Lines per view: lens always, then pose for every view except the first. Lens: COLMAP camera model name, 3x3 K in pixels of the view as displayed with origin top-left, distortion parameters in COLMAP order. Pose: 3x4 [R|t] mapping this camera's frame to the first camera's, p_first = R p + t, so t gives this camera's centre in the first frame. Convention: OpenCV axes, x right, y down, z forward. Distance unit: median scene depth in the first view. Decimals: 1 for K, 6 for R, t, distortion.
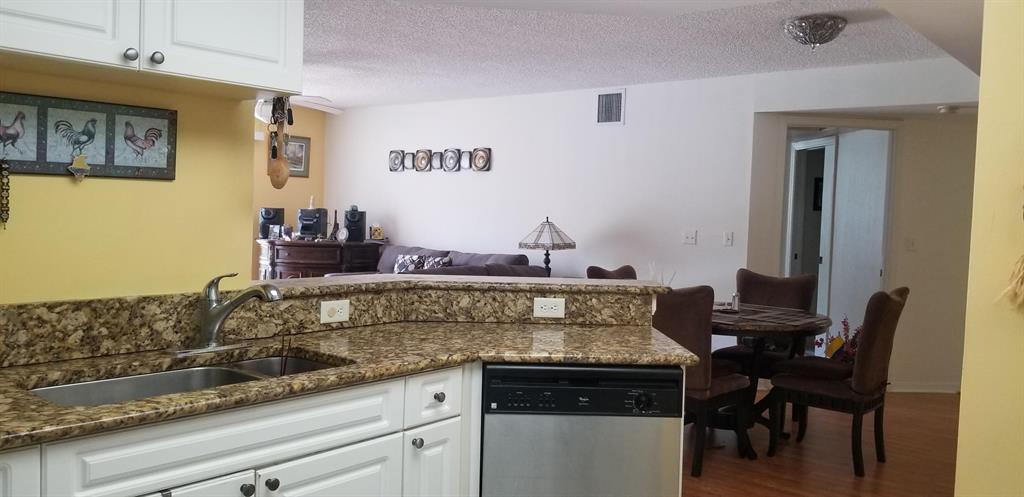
lens RADIAL K [[803.8, 0, 517.9], [0, 803.8, 240.2], [0, 0, 1]] dist [0.029125, -0.056321]
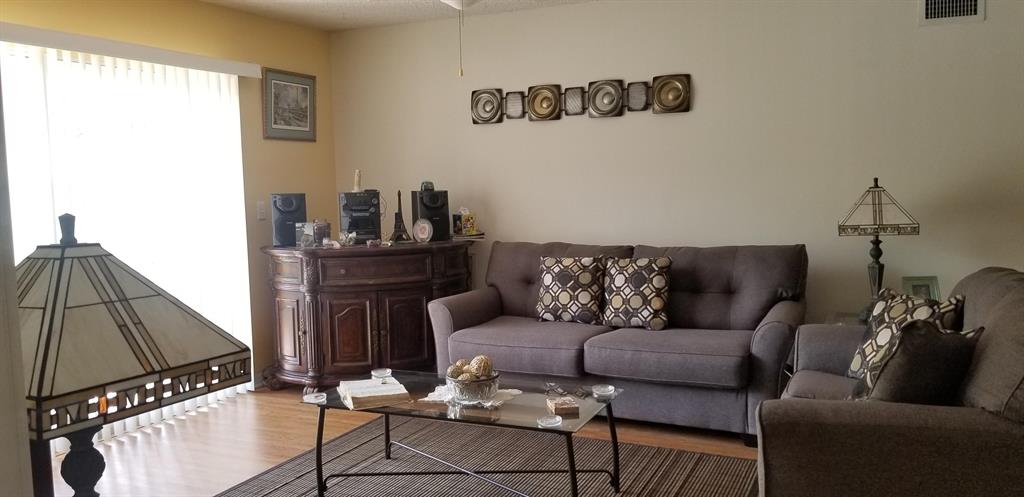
lens RADIAL K [[803.8, 0, 494.0], [0, 803.8, 247.0], [0, 0, 1]] dist [0.029125, -0.056321]
pose [[0.965804, -0.069244, 0.249856, -0.312963], [0.061213, 0.997332, 0.039782, -0.015326], [-0.251944, -0.023127, 0.967465, 0.402947]]
